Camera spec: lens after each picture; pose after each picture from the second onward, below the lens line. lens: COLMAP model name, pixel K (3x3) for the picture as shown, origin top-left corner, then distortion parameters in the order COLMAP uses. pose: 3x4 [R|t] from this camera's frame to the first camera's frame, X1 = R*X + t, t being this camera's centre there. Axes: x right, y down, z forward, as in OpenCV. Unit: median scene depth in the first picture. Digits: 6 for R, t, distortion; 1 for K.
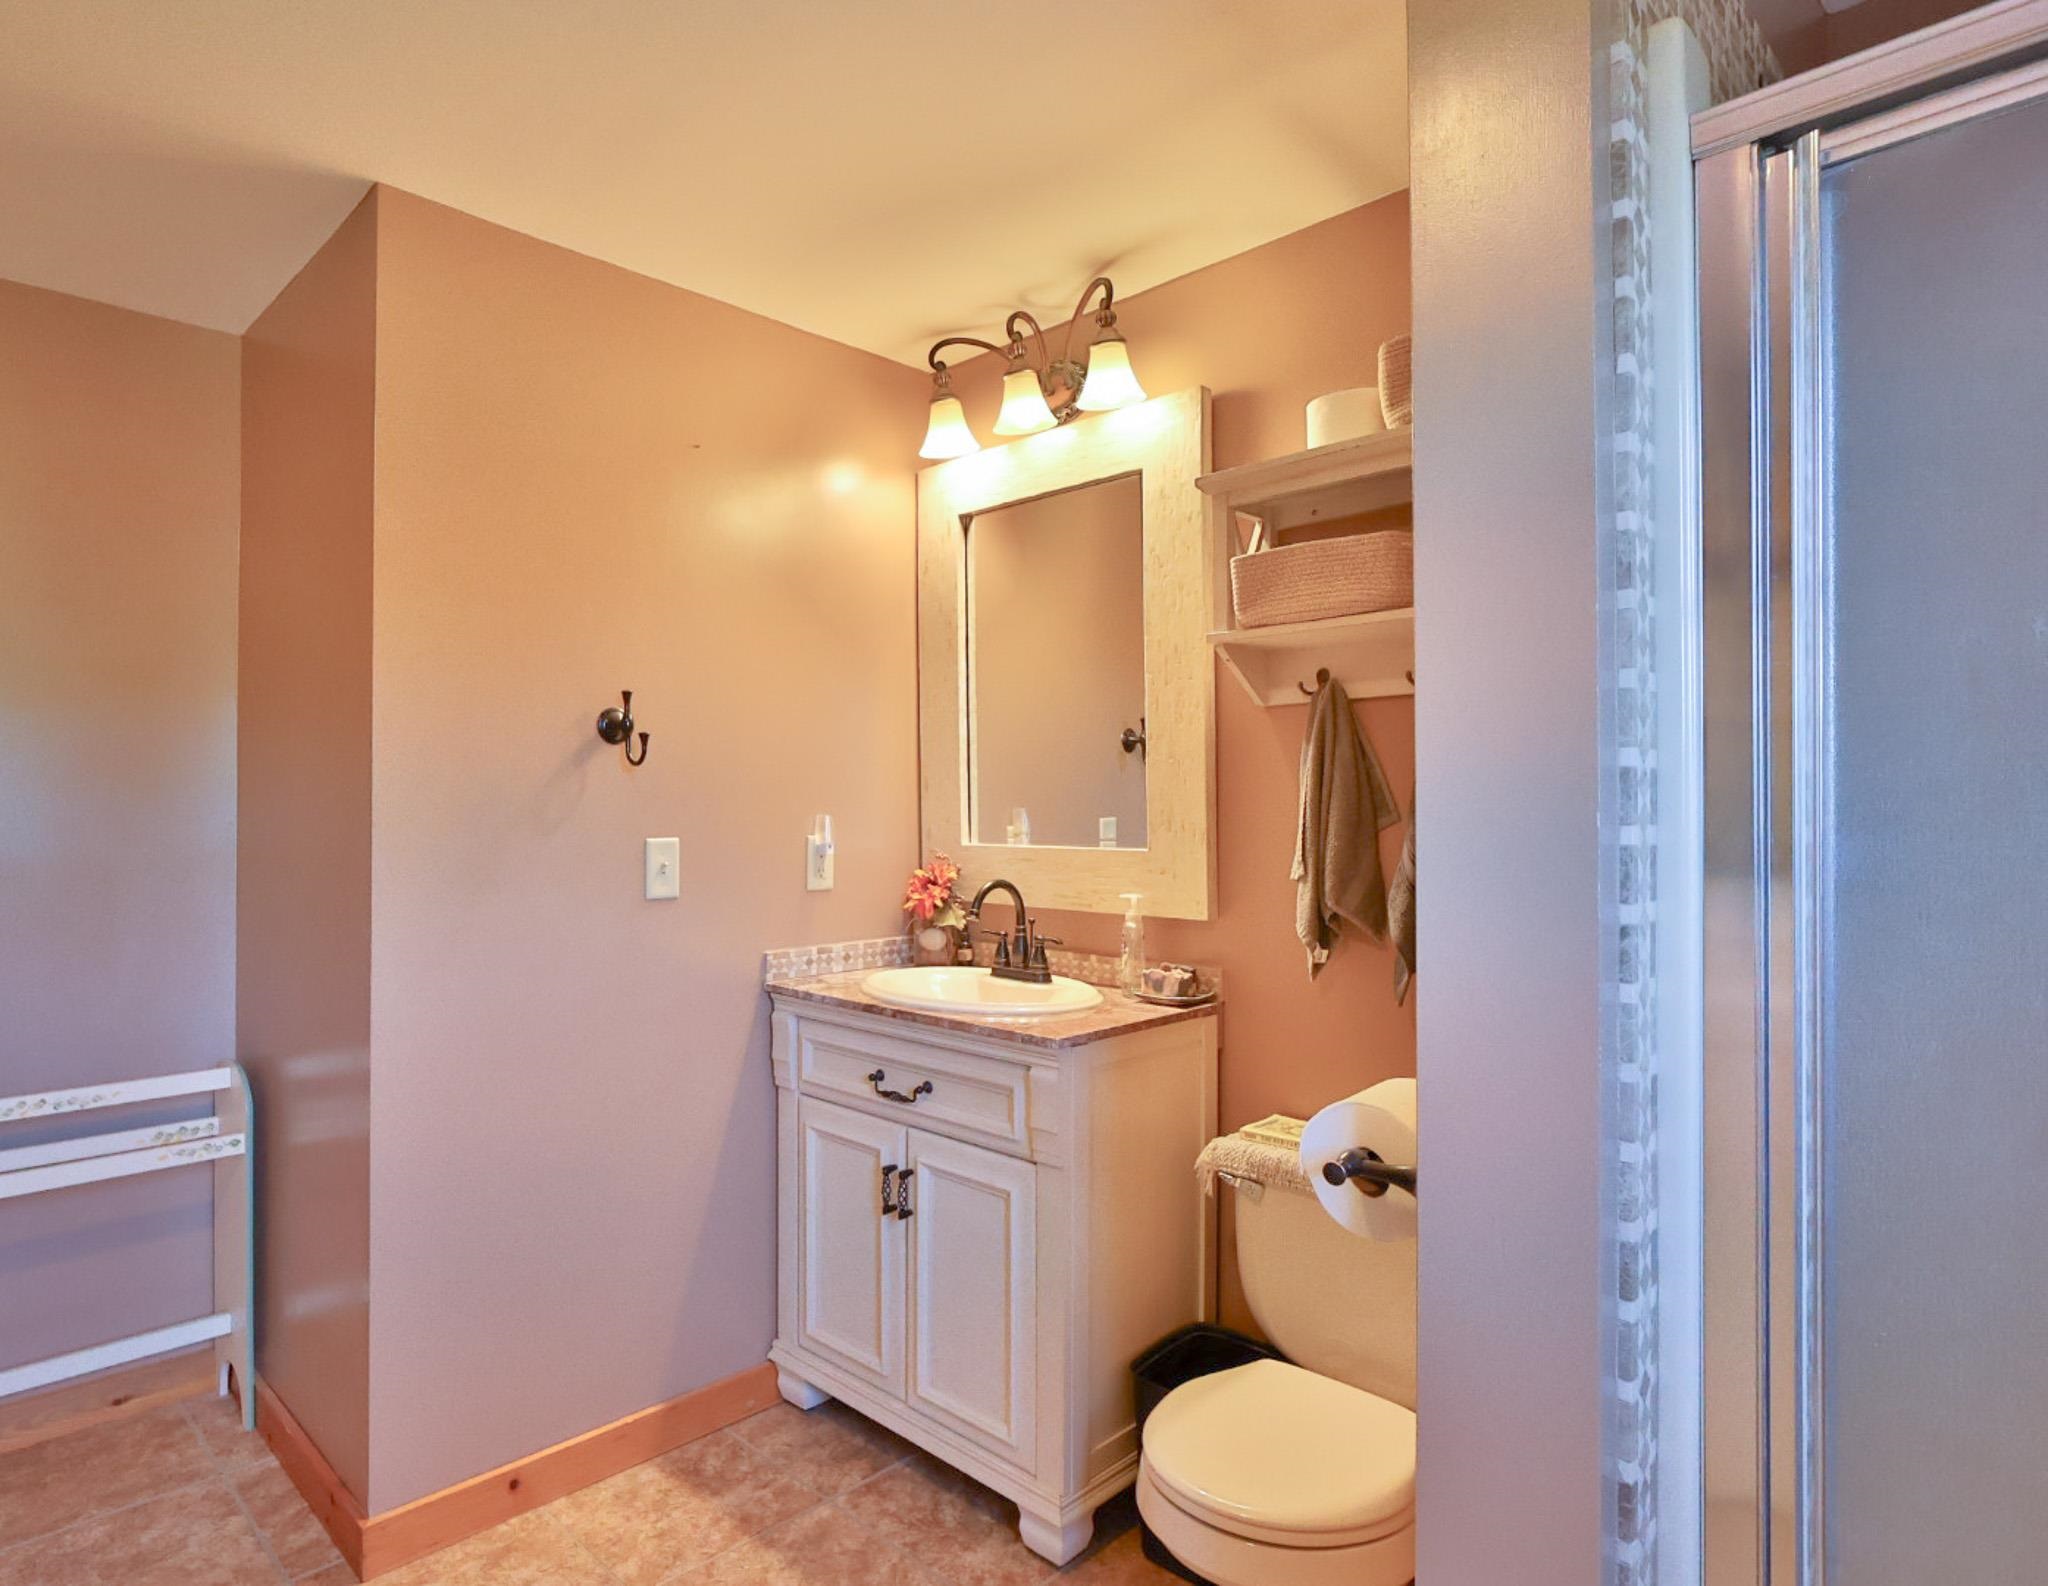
lens RADIAL K [[1171.3, 0, 1024.0], [0, 1171.3, 793.0], [0, 0, 1]] dist [-0.002202, -0.000176]
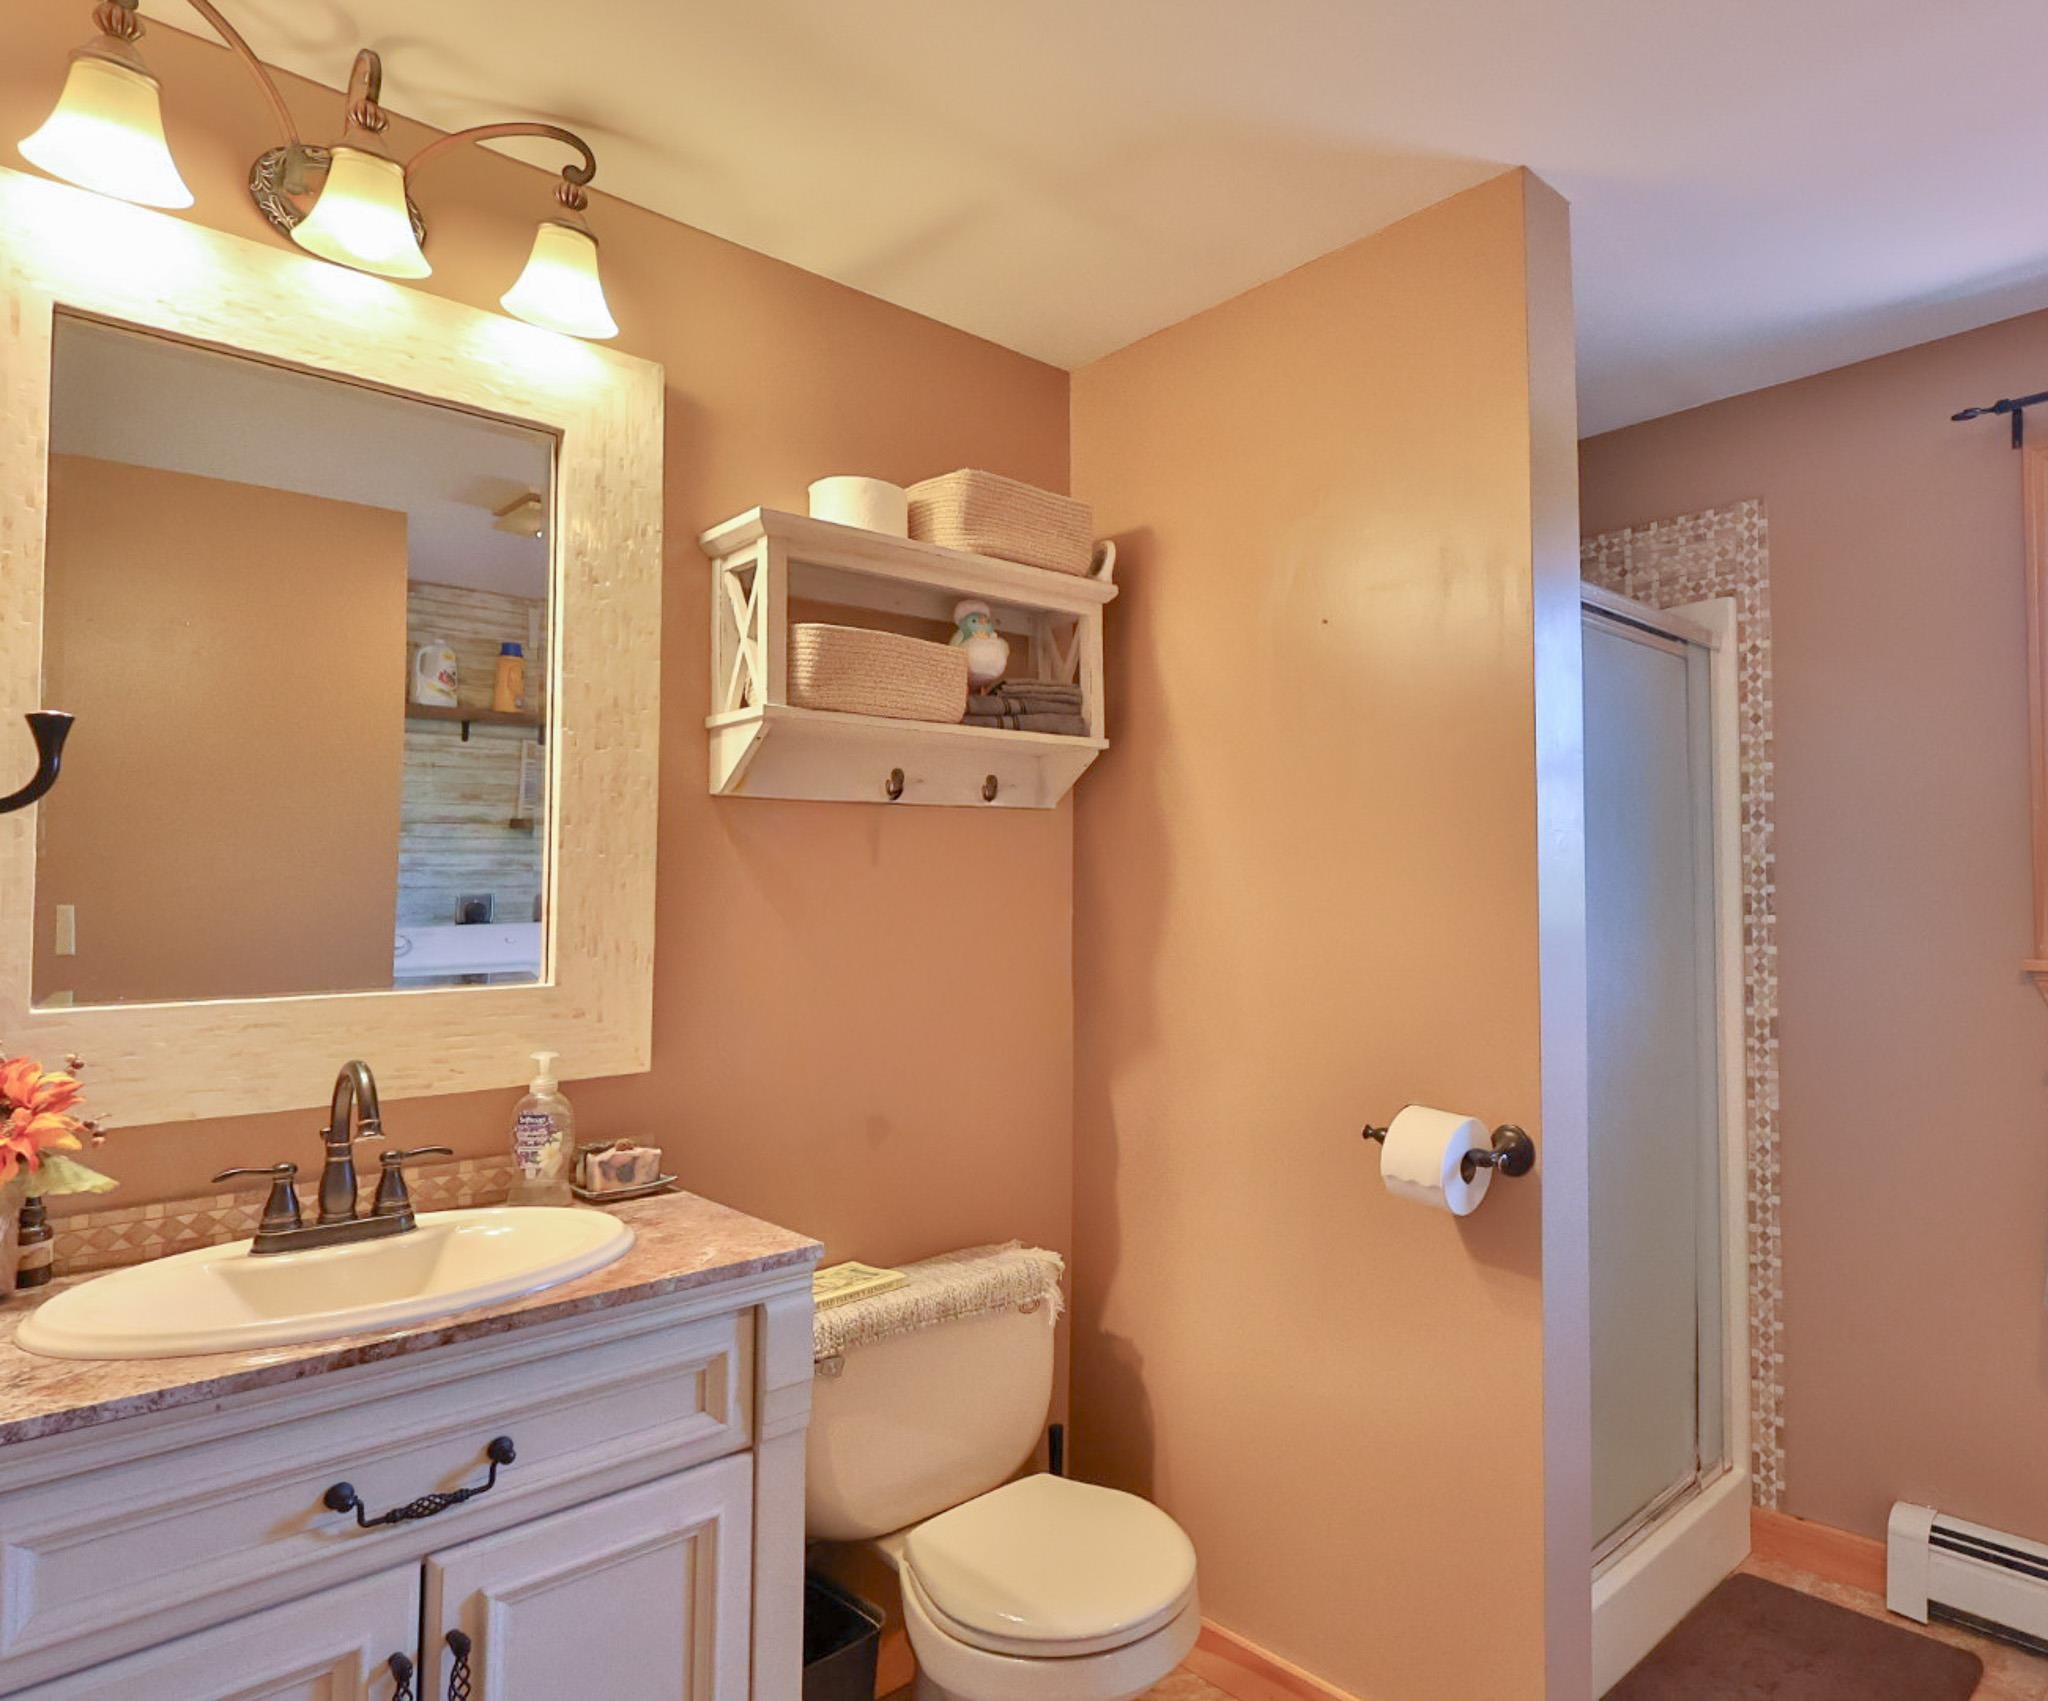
lens RADIAL K [[1265.8, 0, 1024.0], [0, 1265.8, 850.5], [0, 0, 1]] dist [-0.002003, -0.000790]
pose [[0.071301, 0.036158, 0.996799, -0.627619], [-0.007847, 0.999332, -0.035689, -0.005093], [-0.997424, -0.005277, 0.071537, 0.688480]]
